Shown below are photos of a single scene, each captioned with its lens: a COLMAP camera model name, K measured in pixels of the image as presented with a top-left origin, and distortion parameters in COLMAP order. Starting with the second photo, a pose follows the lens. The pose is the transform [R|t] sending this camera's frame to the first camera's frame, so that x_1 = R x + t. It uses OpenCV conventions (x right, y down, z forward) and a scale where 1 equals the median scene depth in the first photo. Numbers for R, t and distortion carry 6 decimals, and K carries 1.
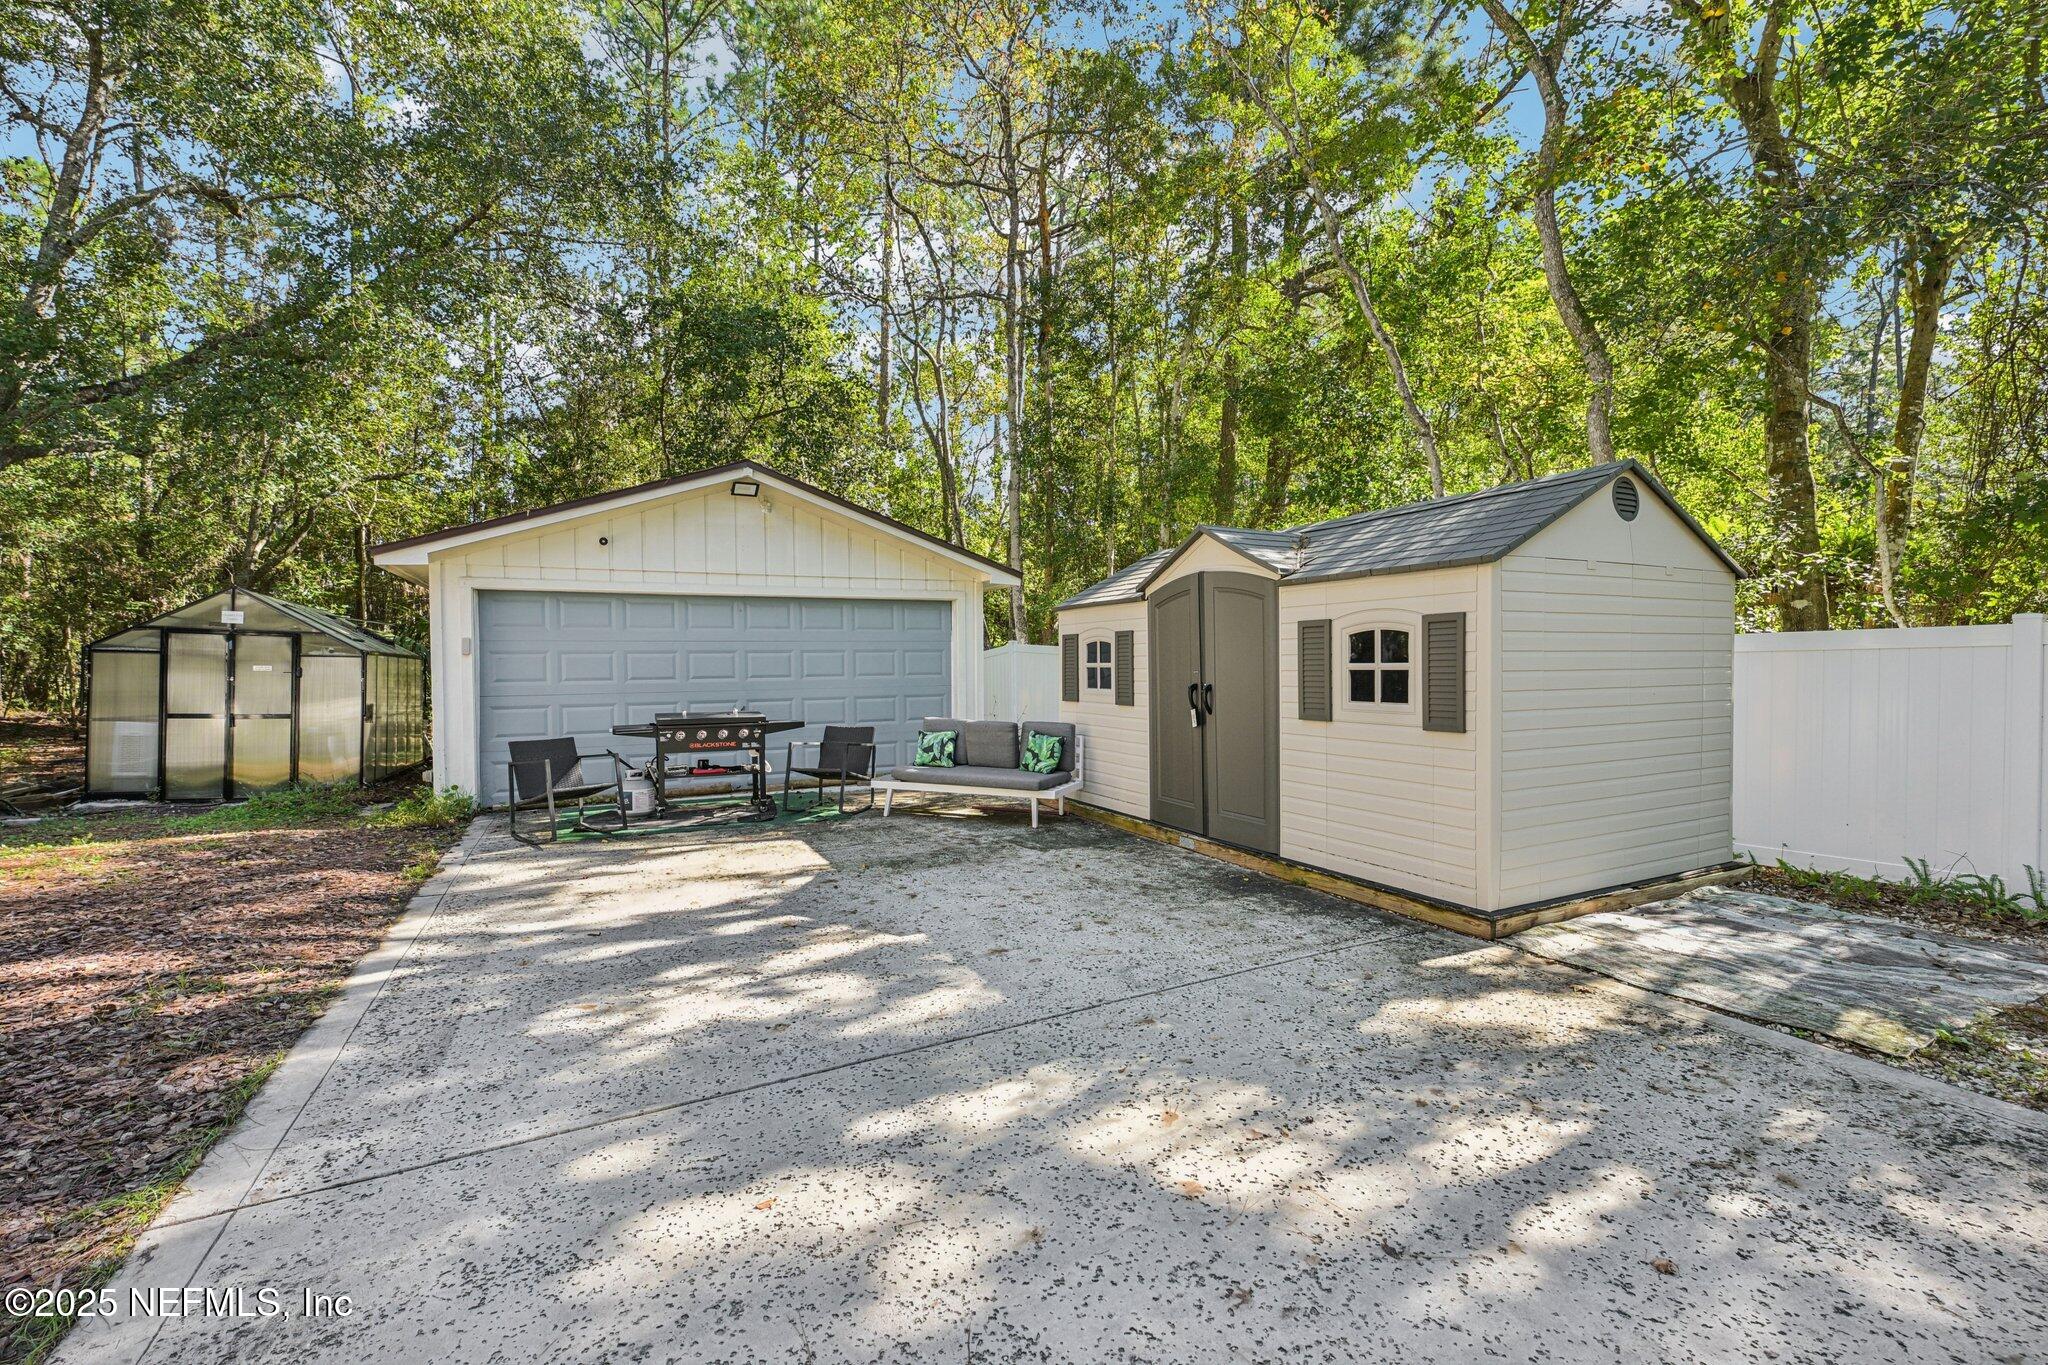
lens RADIAL K [[929.3, 0, 1014.8], [0, 929.3, 669.0], [0, 0, 1]] dist [0.000466, -0.000223]
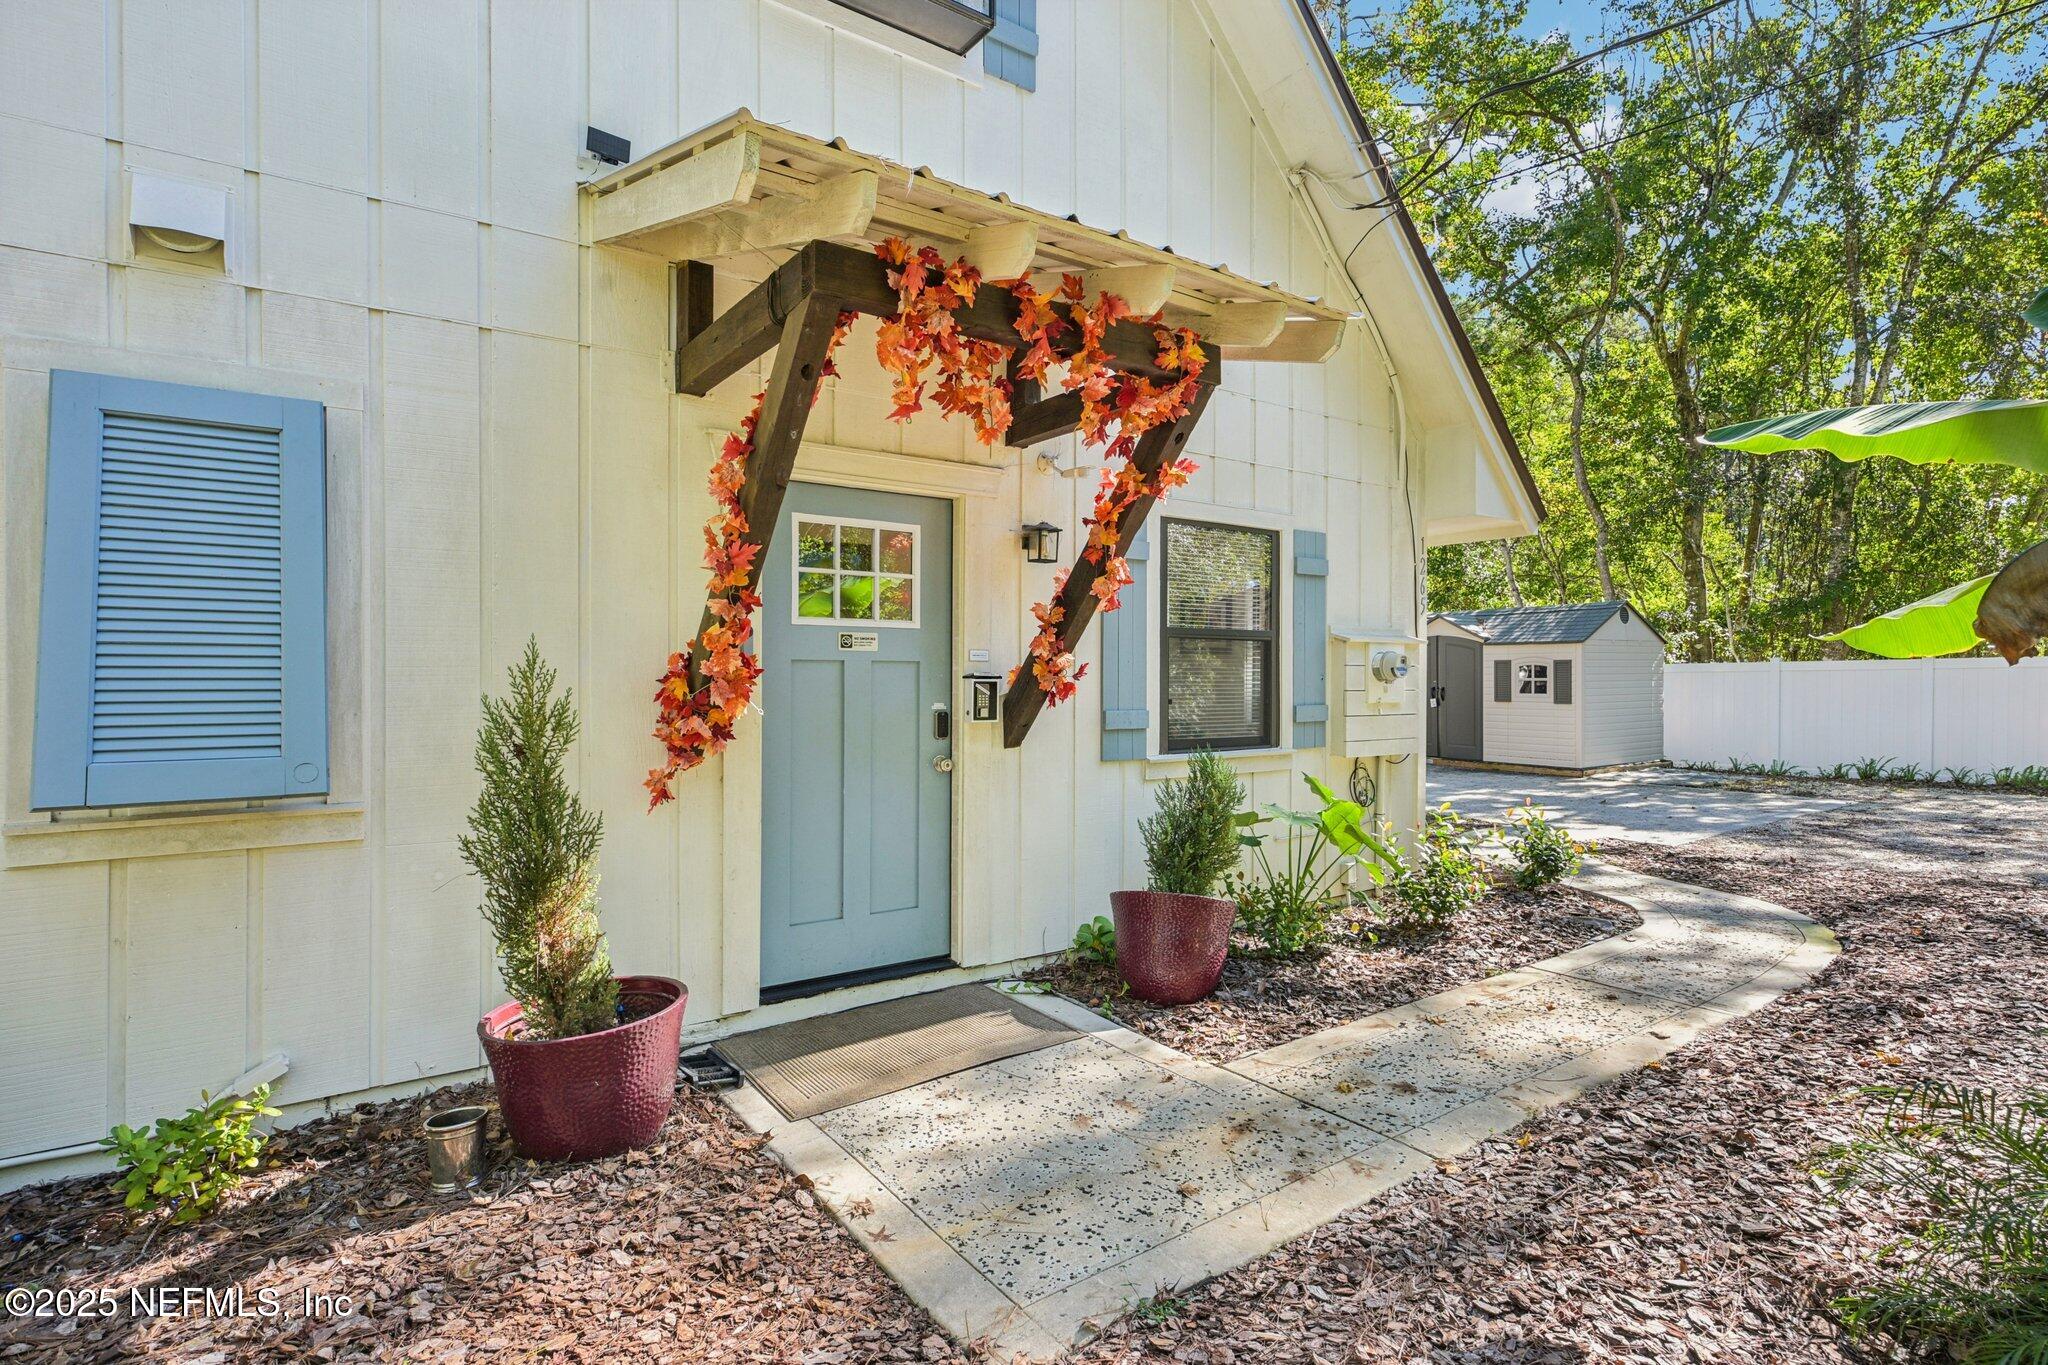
lens RADIAL K [[1047.2, 0, 1029.0], [0, 1047.2, 682.5], [0, 0, 1]] dist [0.000325, 0.000089]
pose [[0.994581, -0.000257, 0.103965, -1.189262], [0.000143, 0.999999, 0.001102, 0.001843], [-0.103966, -0.001081, 0.994580, -1.588016]]
